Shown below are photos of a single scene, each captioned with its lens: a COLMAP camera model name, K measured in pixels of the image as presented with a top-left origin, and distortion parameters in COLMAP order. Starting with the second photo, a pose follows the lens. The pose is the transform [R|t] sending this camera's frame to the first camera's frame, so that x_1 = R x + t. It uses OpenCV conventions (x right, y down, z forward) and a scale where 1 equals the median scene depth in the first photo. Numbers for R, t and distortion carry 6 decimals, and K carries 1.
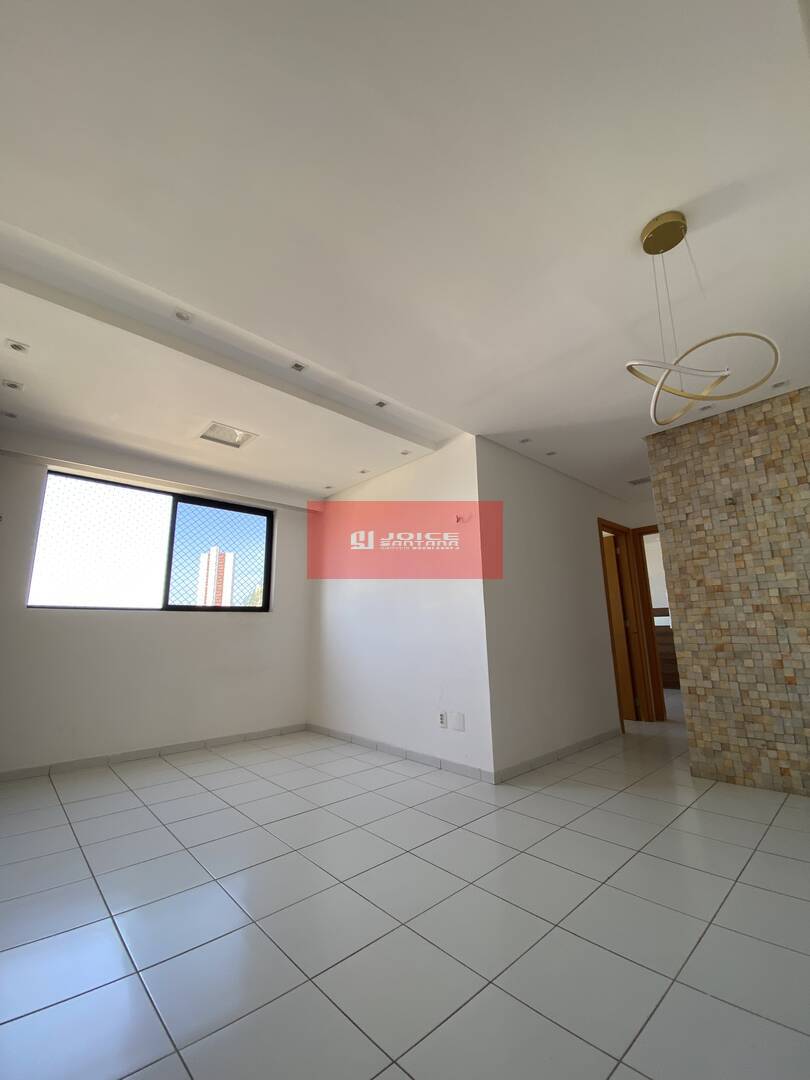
lens RADIAL K [[436.4, 0, 395.7], [0, 436.4, 535.2], [0, 0, 1]] dist [0.009879, -0.014468]
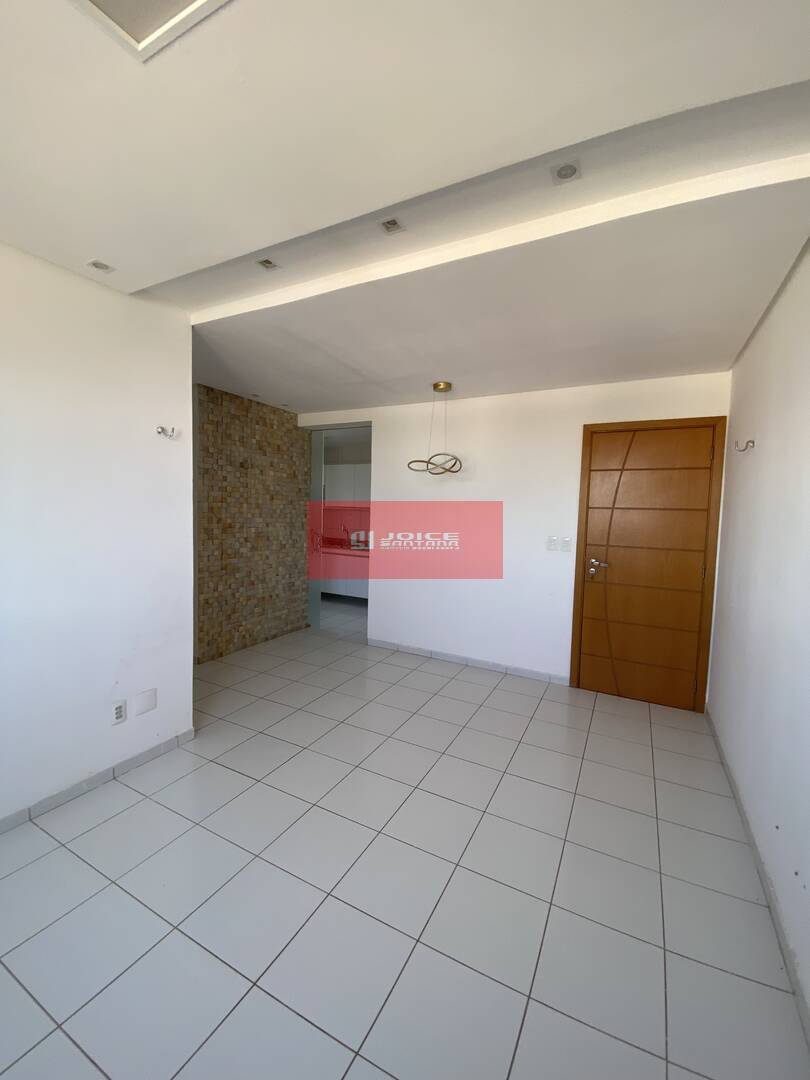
lens RADIAL K [[436.4, 0, 415.9], [0, 436.4, 538.4], [0, 0, 1]] dist [0.009879, -0.014468]
pose [[-0.372576, -0.061302, 0.925975, -0.733440], [-0.228216, 0.973225, -0.027396, 0.061483], [-0.899502, -0.221530, -0.376590, 0.936575]]
